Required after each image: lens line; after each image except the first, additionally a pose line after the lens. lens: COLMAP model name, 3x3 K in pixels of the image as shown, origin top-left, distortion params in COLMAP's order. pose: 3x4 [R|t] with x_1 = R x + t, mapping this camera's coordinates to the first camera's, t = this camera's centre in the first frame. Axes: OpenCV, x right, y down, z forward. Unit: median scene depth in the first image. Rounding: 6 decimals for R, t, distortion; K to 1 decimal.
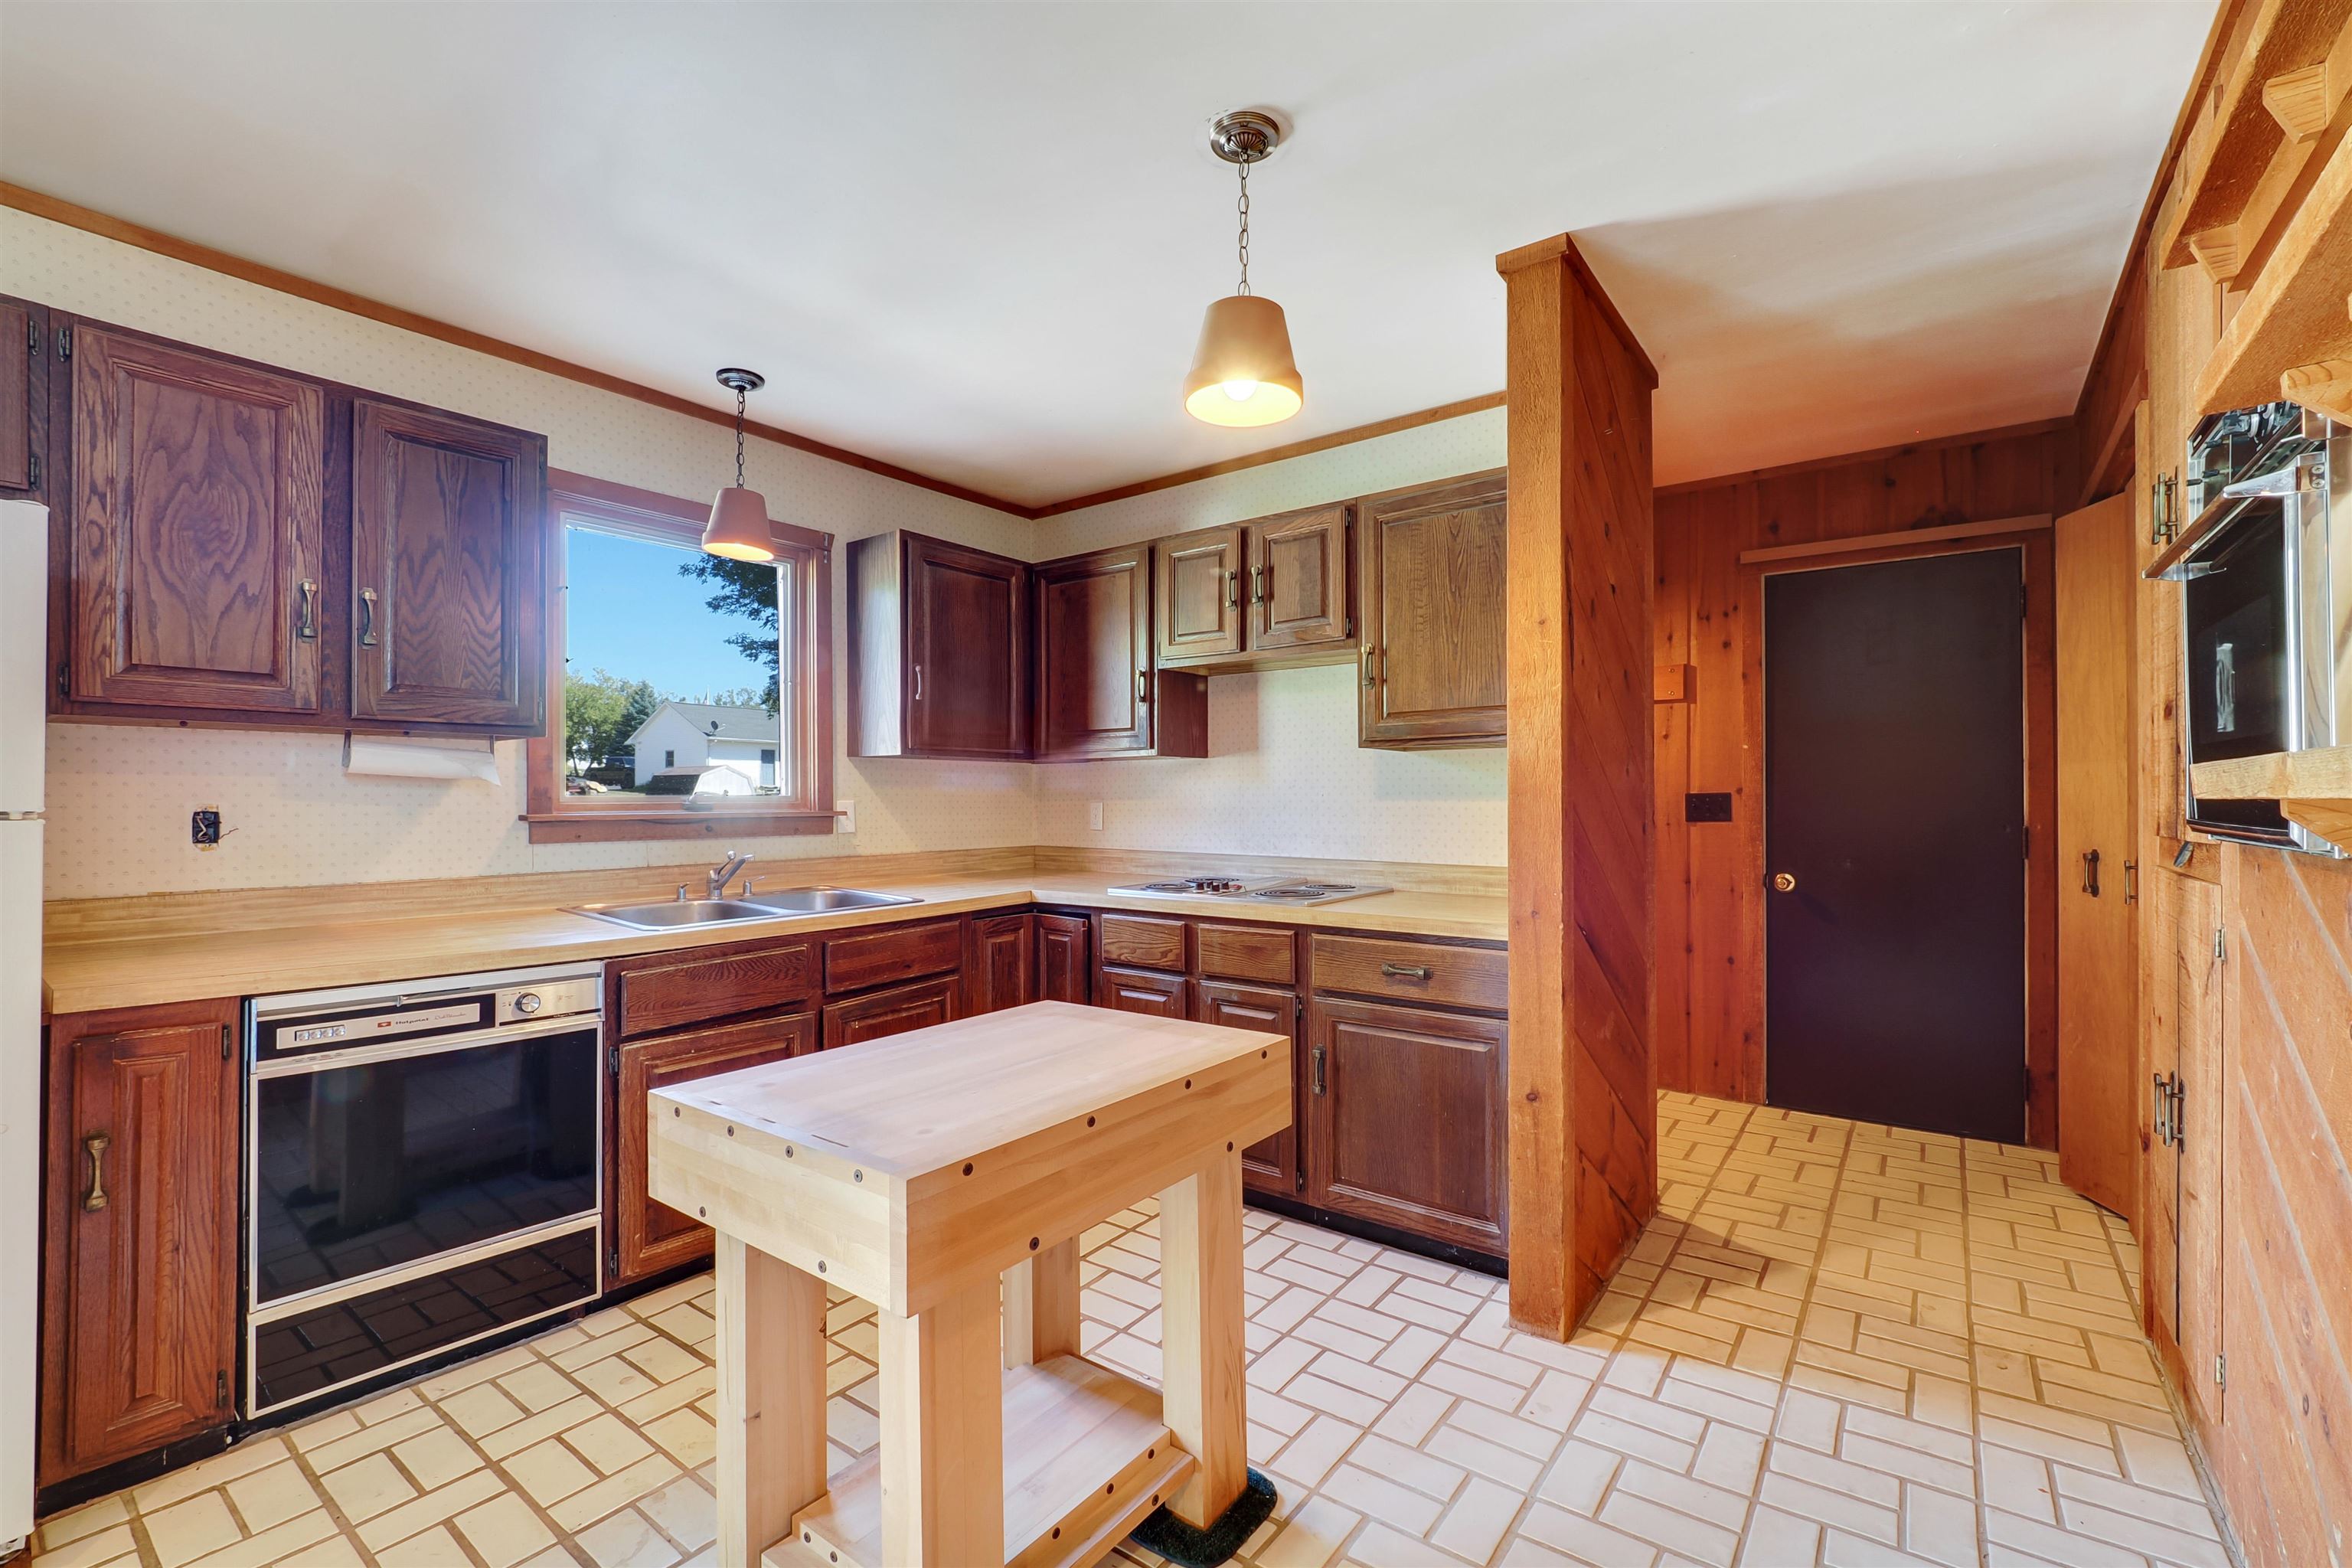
lens RADIAL K [[1016.6, 0, 1169.3], [0, 1016.6, 785.7], [0, 0, 1]] dist [-0.008941, 0.000060]
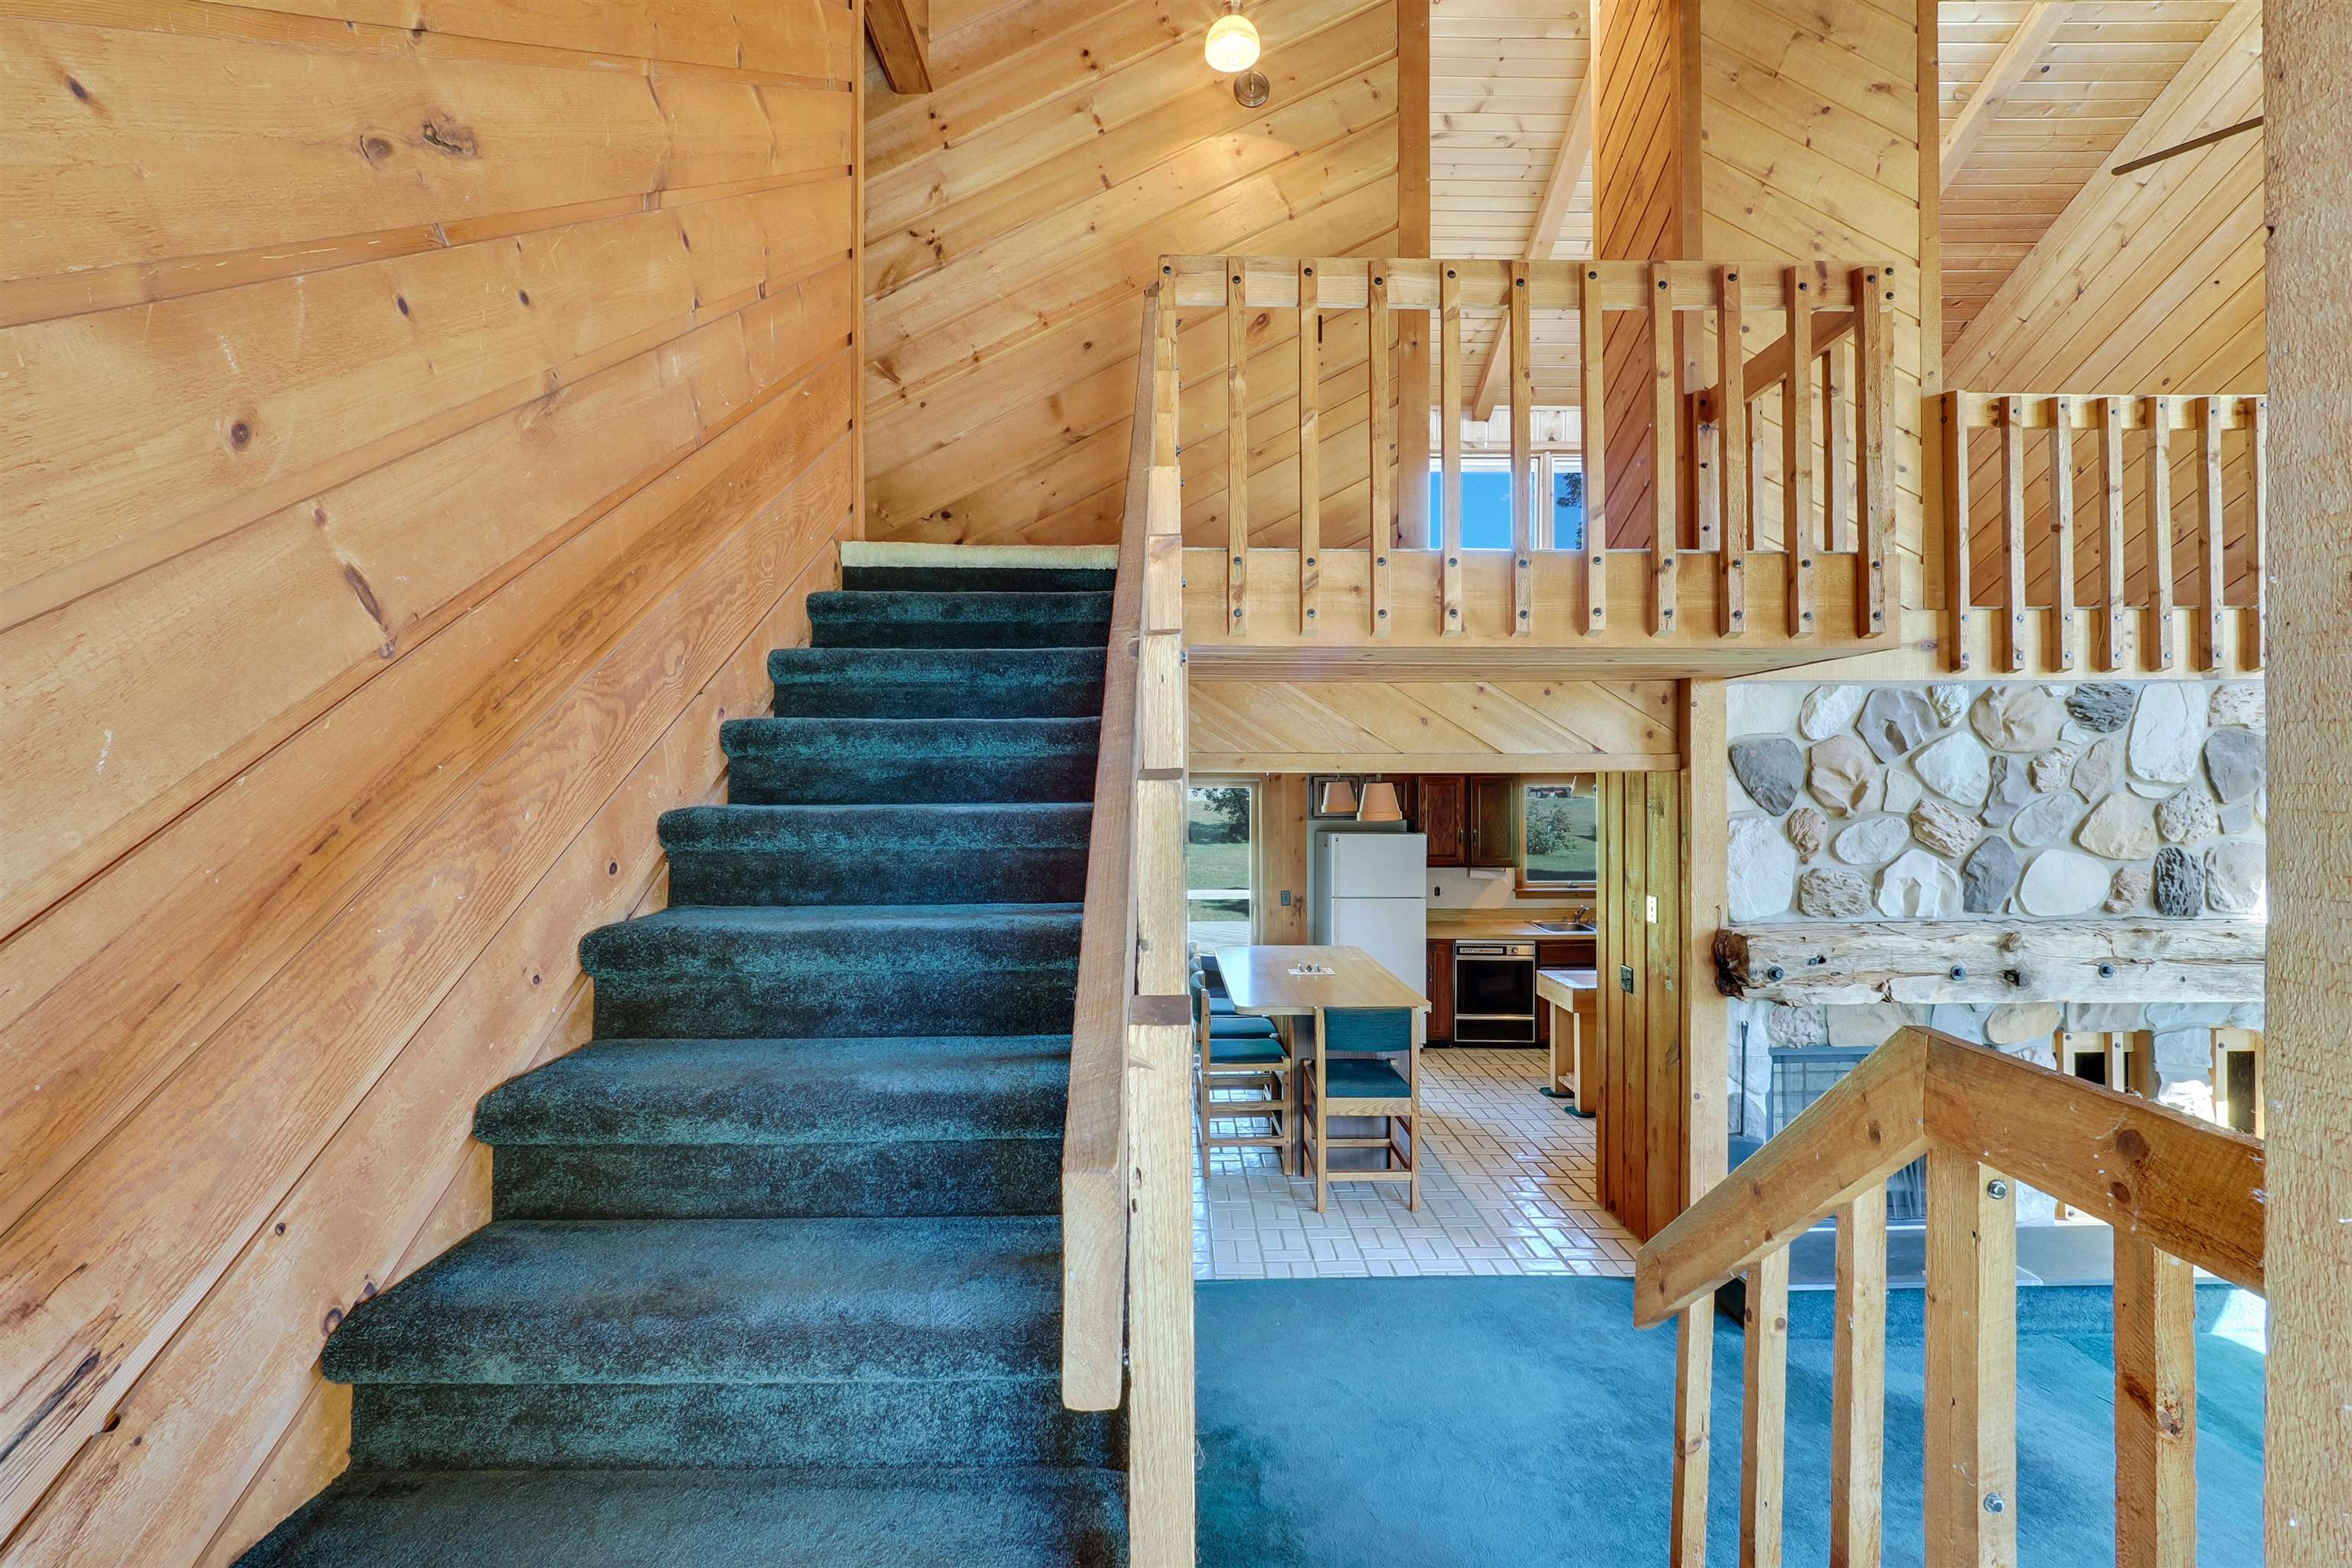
lens RADIAL K [[1016.6, 0, 1169.3], [0, 1016.6, 785.7], [0, 0, 1]] dist [-0.008941, 0.000060]
pose [[0.623043, 0.002357, -0.782184, 1.288999], [0.011796, 0.999853, 0.012409, -0.388987], [0.782098, -0.016958, 0.622924, -1.995117]]
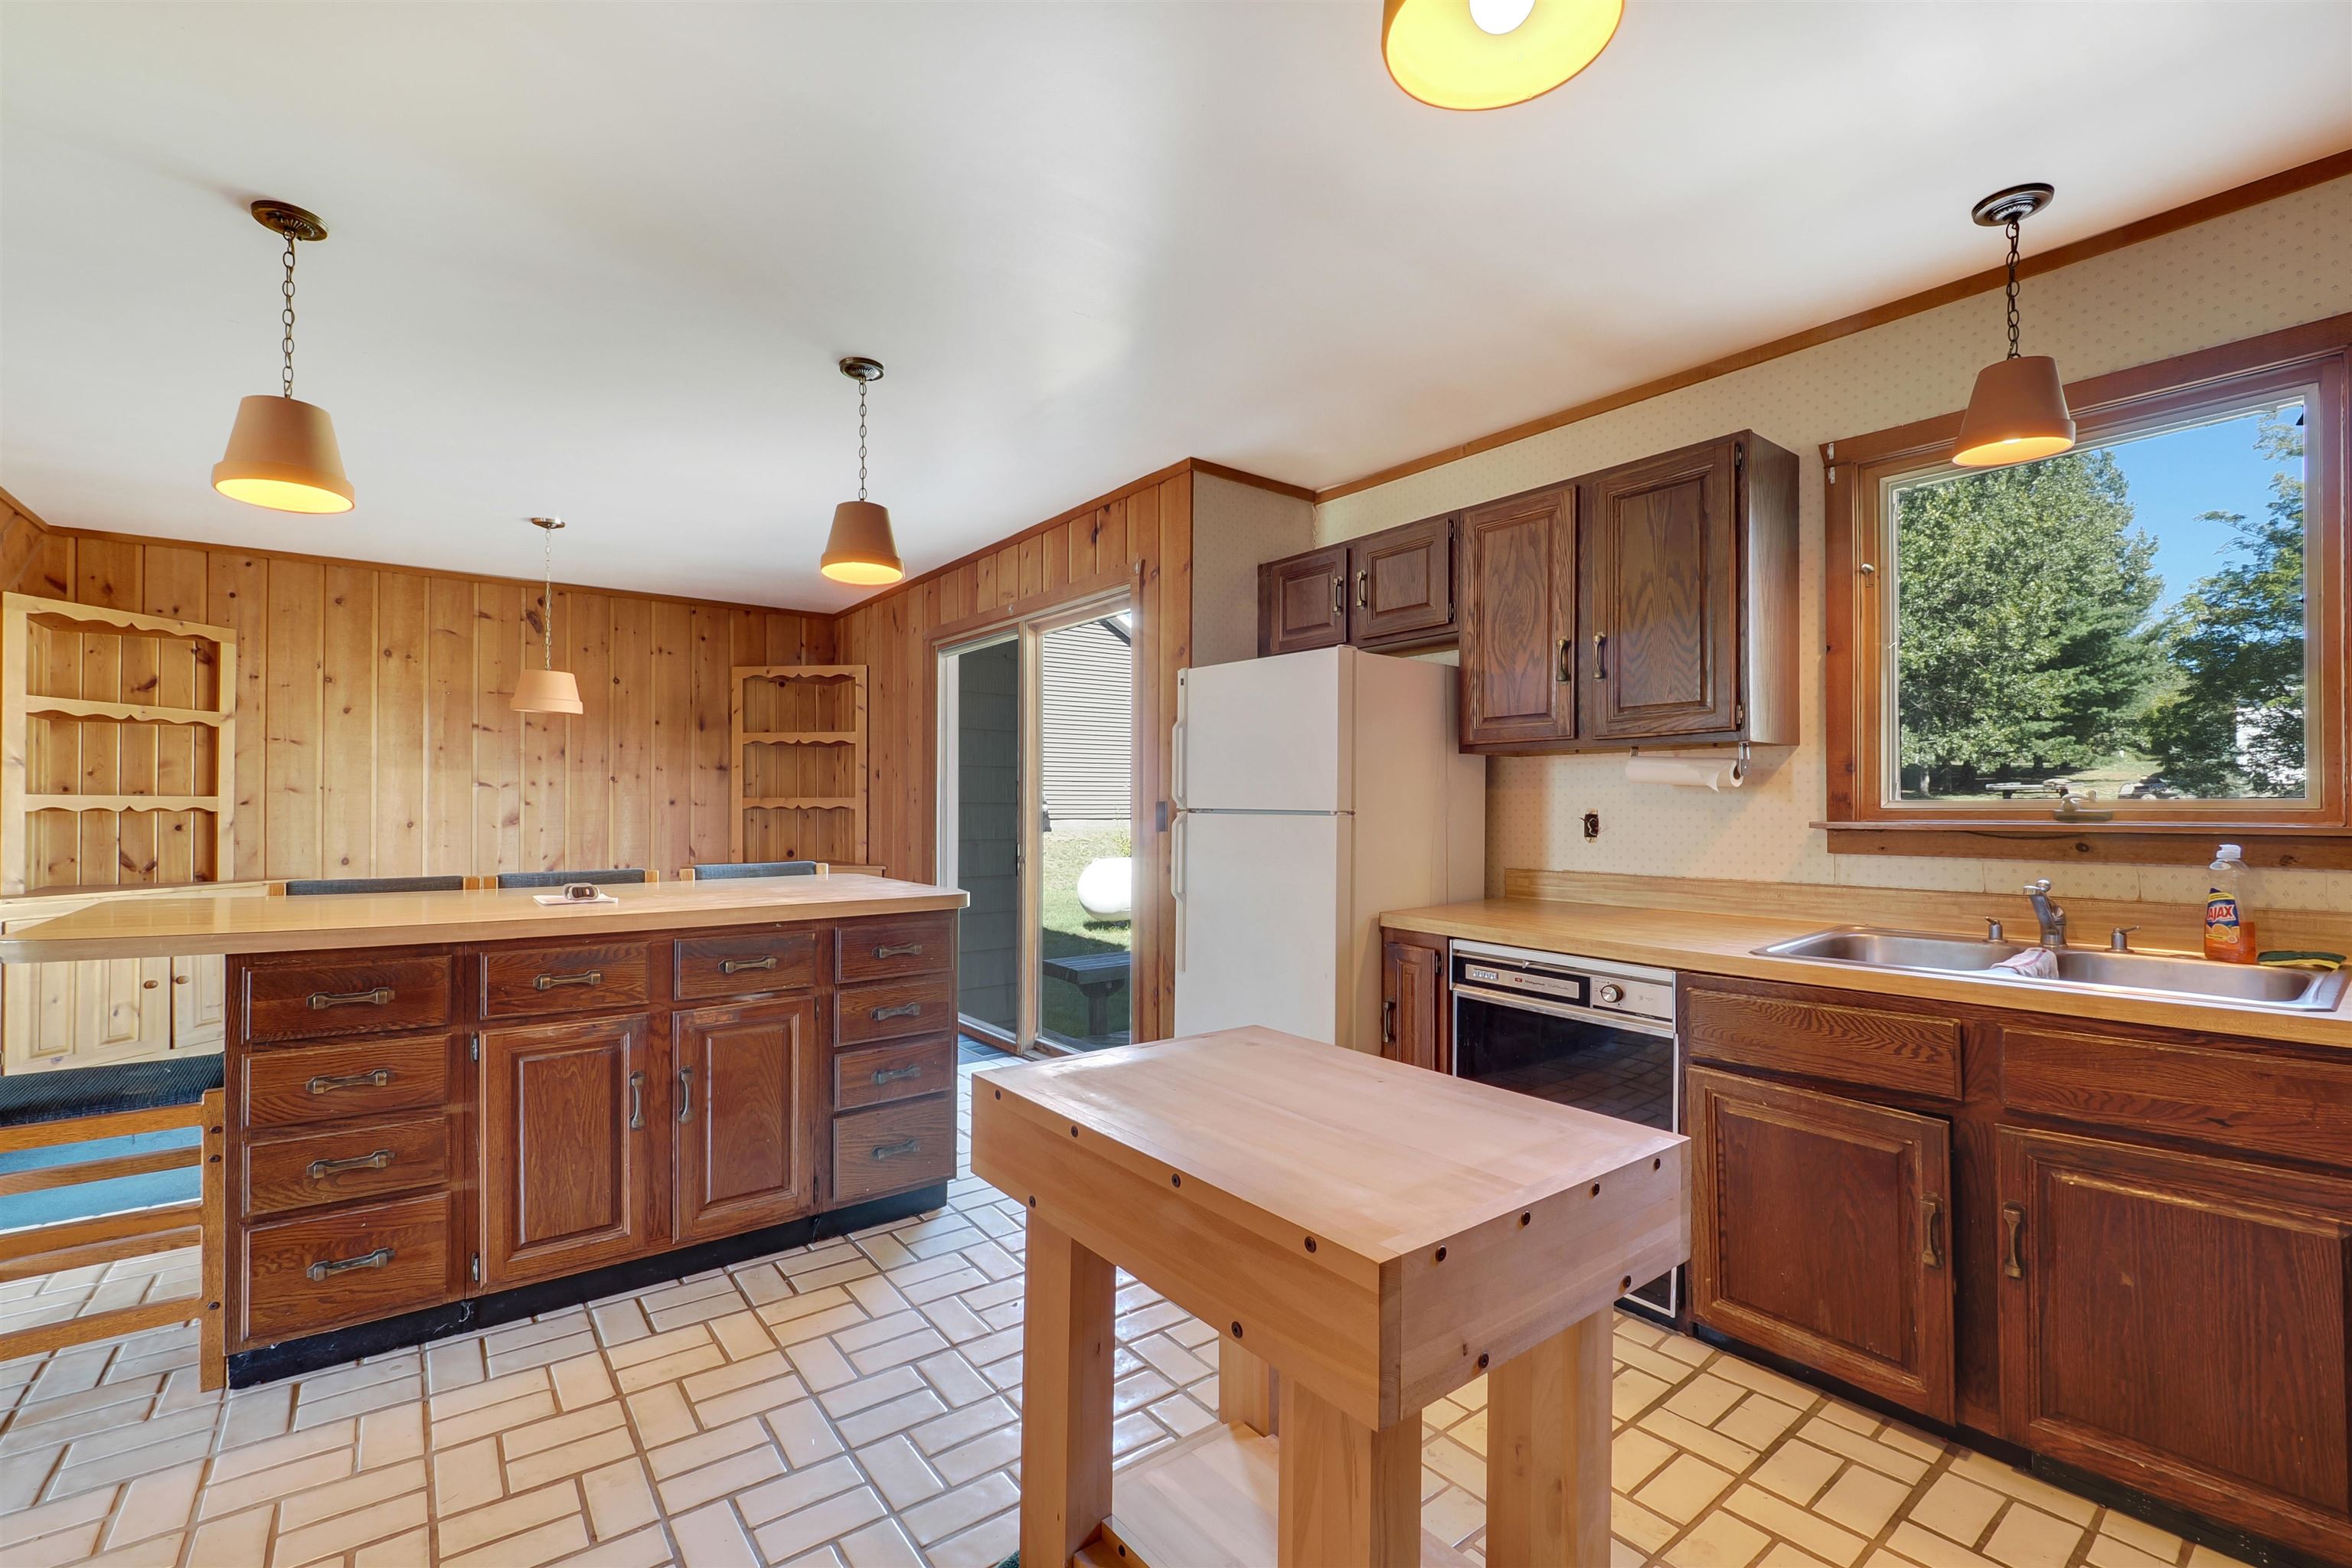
lens RADIAL K [[1016.6, 0, 1169.3], [0, 1016.6, 785.7], [0, 0, 1]] dist [-0.008941, 0.000060]
pose [[-0.266874, -0.020035, -0.963523, 0.510800], [0.010511, 0.999664, -0.023698, 0.013562], [0.963674, -0.016452, -0.266574, 0.798079]]
